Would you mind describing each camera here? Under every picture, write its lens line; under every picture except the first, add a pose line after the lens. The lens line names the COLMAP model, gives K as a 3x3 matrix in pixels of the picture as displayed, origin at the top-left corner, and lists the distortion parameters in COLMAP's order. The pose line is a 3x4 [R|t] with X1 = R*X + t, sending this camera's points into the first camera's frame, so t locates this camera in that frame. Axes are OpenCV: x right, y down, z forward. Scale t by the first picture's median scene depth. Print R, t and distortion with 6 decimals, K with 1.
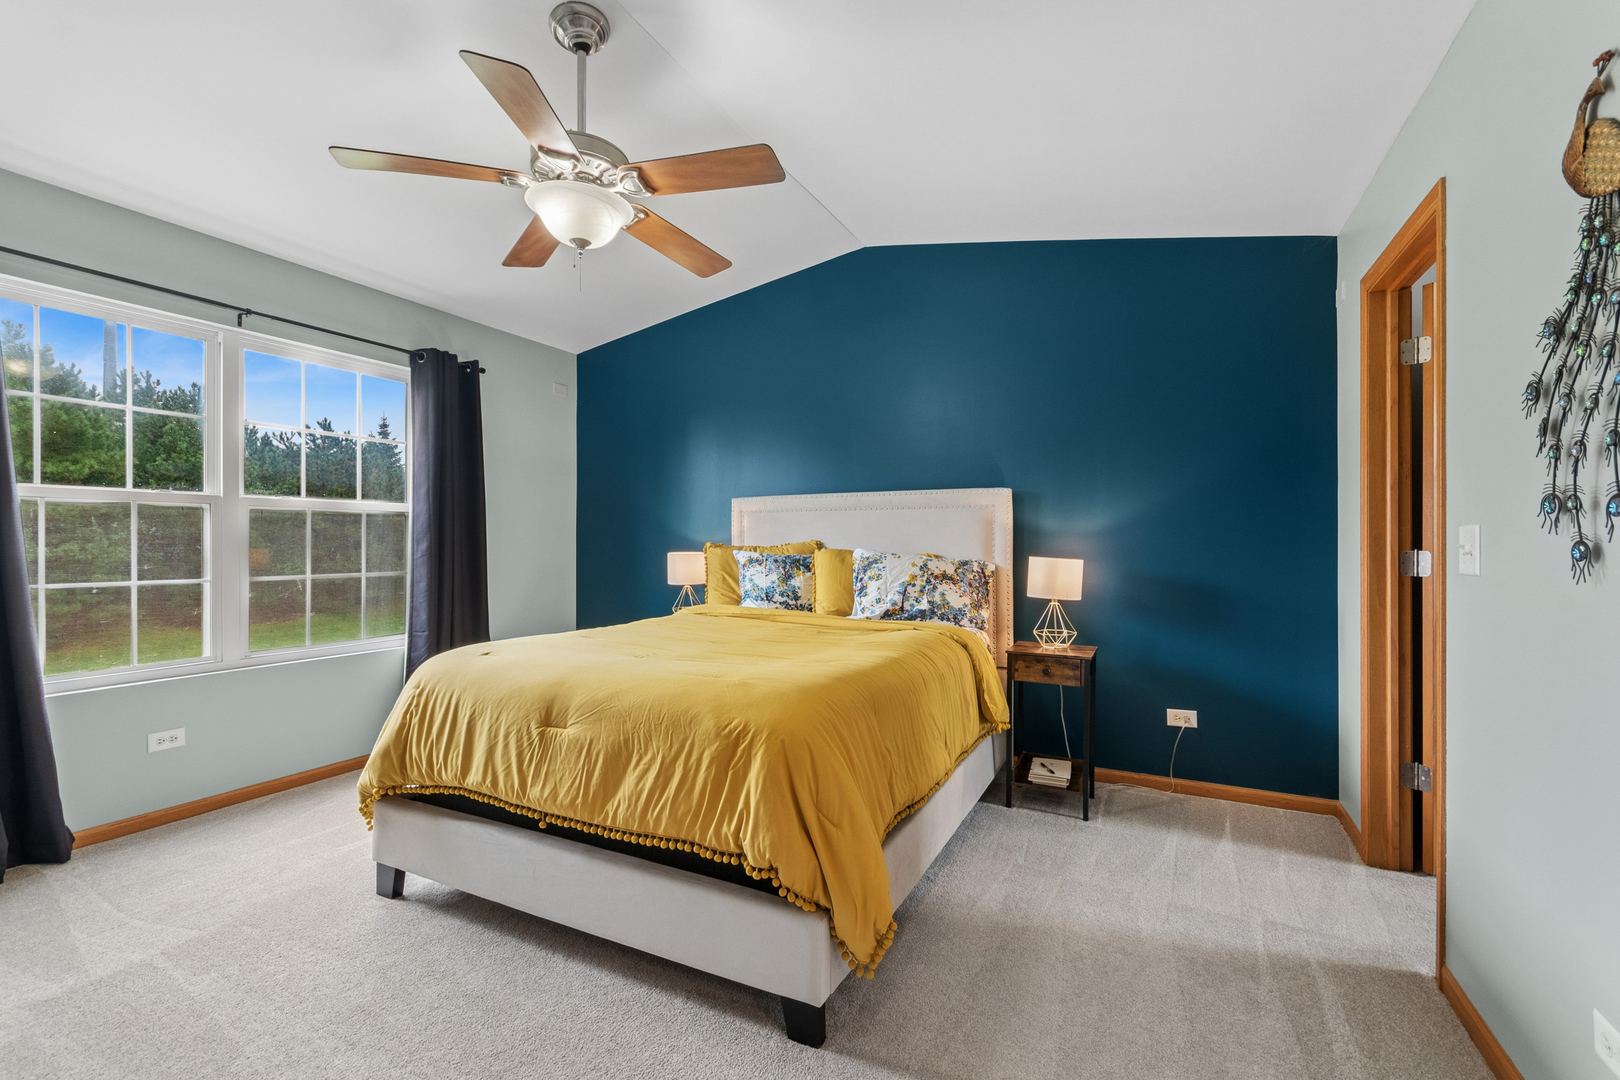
lens RADIAL K [[706.4, 0, 811.4], [0, 706.4, 540.9], [0, 0, 1]] dist [0.006427, -0.000948]
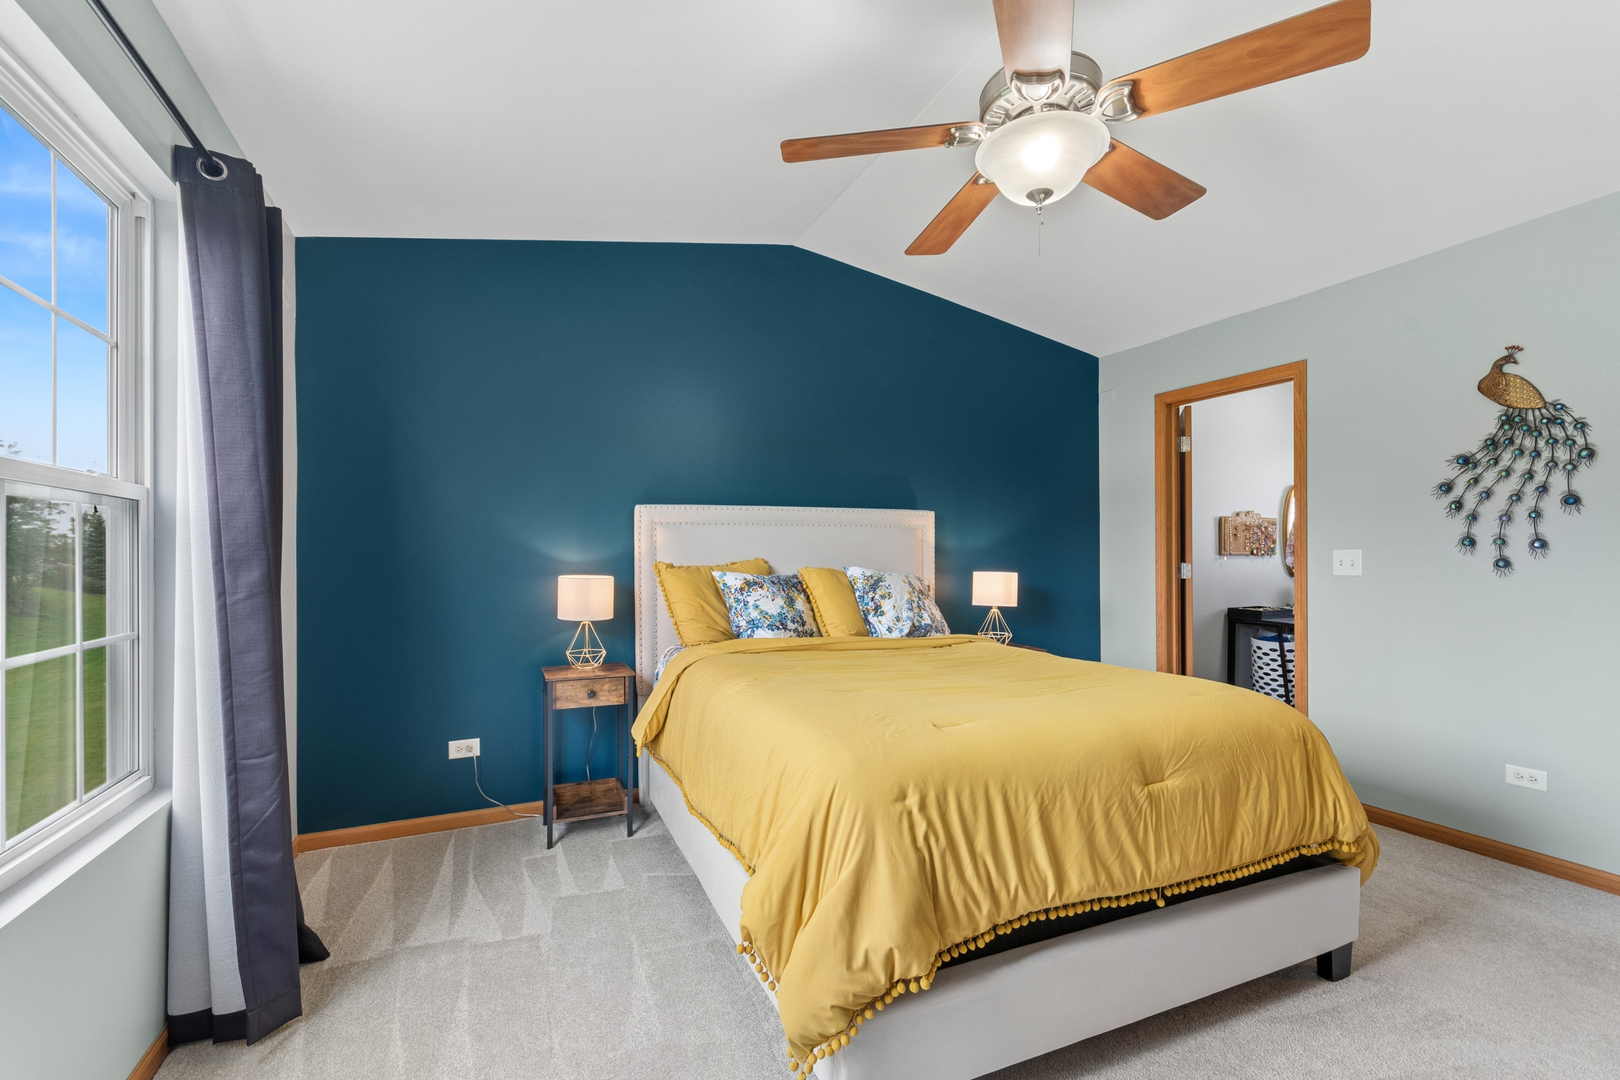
lens RADIAL K [[706.4, 0, 810.7], [0, 706.4, 555.4], [0, 0, 1]] dist [0.006427, -0.000948]
pose [[0.640721, -0.002161, 0.767771, -0.726602], [0.003316, 0.999995, 0.000048, -0.005241], [-0.767767, 0.002515, 0.640724, 0.441867]]
